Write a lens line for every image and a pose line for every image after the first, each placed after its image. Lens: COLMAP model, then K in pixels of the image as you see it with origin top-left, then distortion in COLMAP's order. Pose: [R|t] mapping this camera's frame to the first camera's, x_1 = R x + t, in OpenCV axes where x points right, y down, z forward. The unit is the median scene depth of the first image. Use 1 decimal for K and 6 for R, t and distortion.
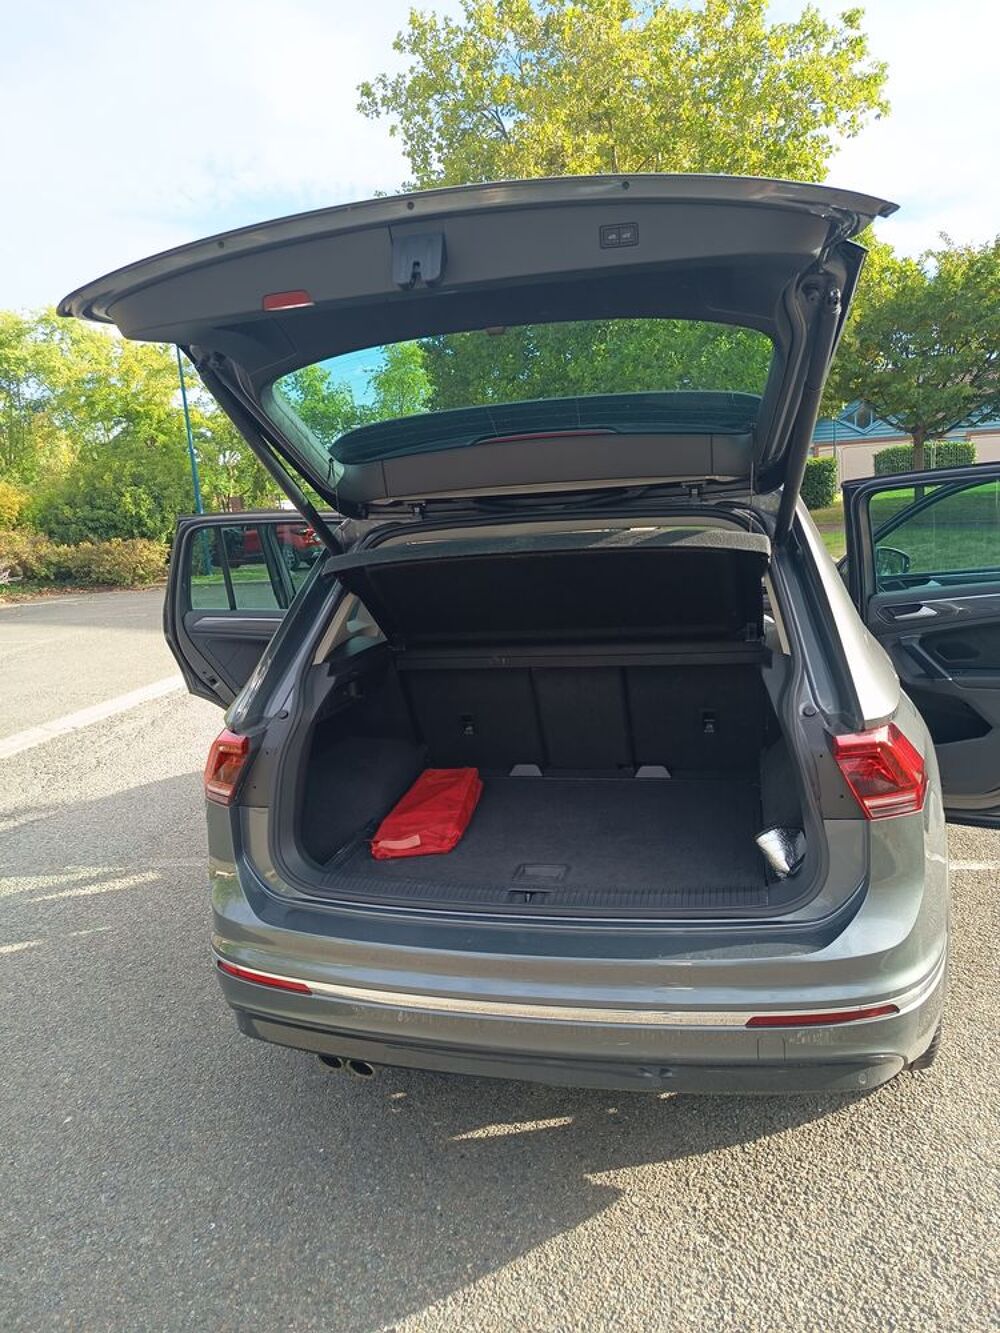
lens RADIAL K [[944.2, 0, 506.2], [0, 944.2, 665.4], [0, 0, 1]] dist [0.041251, 0.001339]
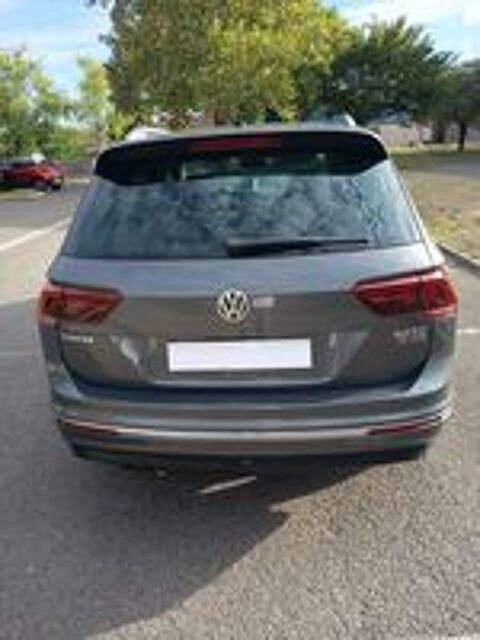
lens RADIAL K [[453.3, 0, 236.7], [0, 453.3, 322.3], [0, 0, 1]] dist [0.041251, 0.001339]
pose [[0.986690, -0.046688, 0.155768, -0.101527], [0.018293, 0.983685, 0.178965, 0.000496], [-0.161583, -0.173733, 0.971446, 0.179400]]
